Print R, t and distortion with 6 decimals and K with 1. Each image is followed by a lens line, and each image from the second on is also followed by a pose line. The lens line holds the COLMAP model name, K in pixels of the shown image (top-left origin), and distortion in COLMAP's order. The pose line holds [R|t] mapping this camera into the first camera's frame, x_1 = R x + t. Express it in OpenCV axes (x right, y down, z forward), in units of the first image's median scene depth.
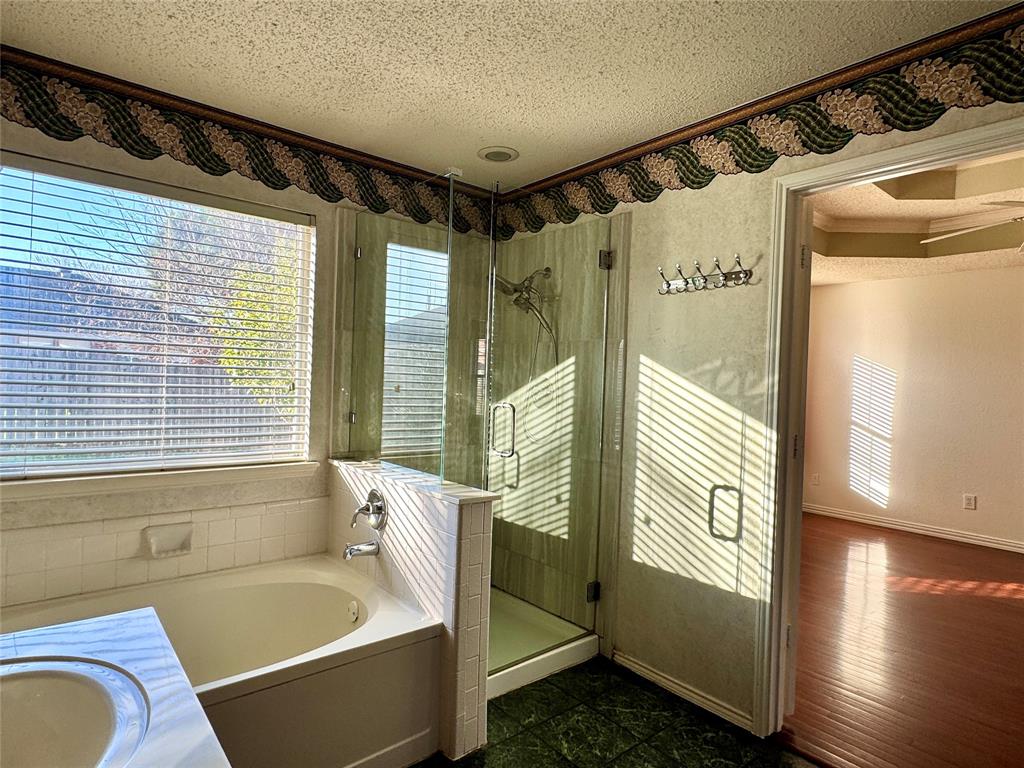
lens RADIAL K [[568.5, 0, 512.0], [0, 568.5, 384.0], [0, 0, 1]] dist [-0.000230, -0.000309]
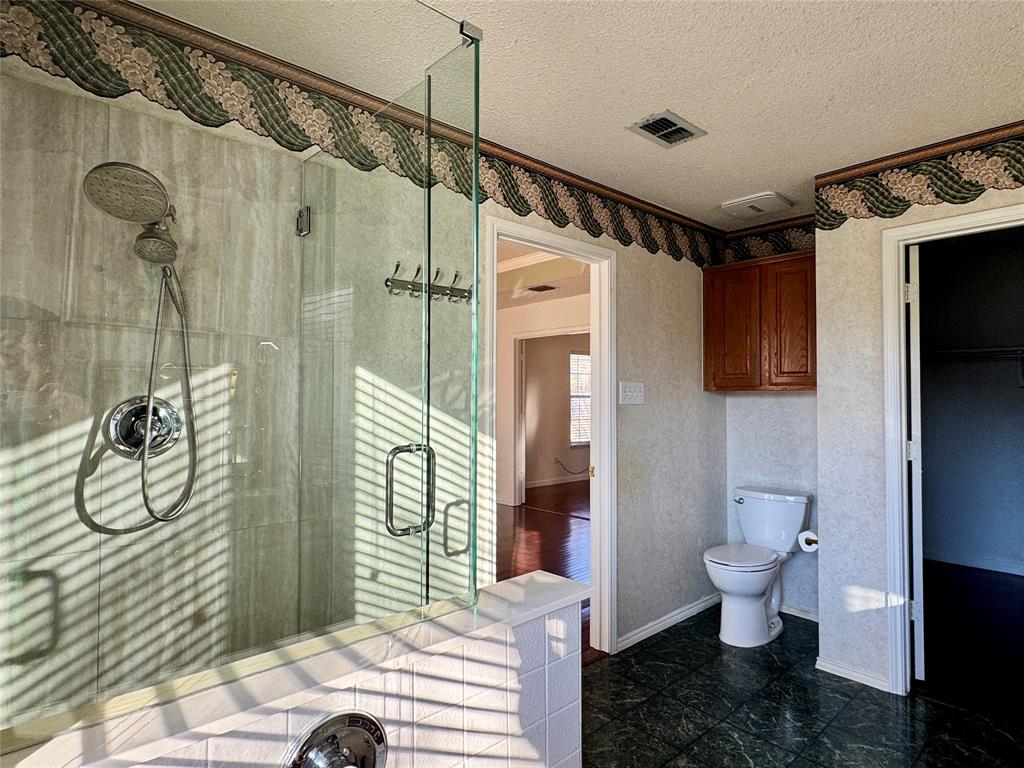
lens RADIAL K [[568.5, 0, 512.0], [0, 568.5, 384.0], [0, 0, 1]] dist [-0.000230, -0.000309]
pose [[-0.037151, -0.020065, 0.999108, -0.551987], [-0.001763, 0.999798, 0.020014, -0.043515], [-0.999308, -0.001018, -0.037179, 0.822969]]
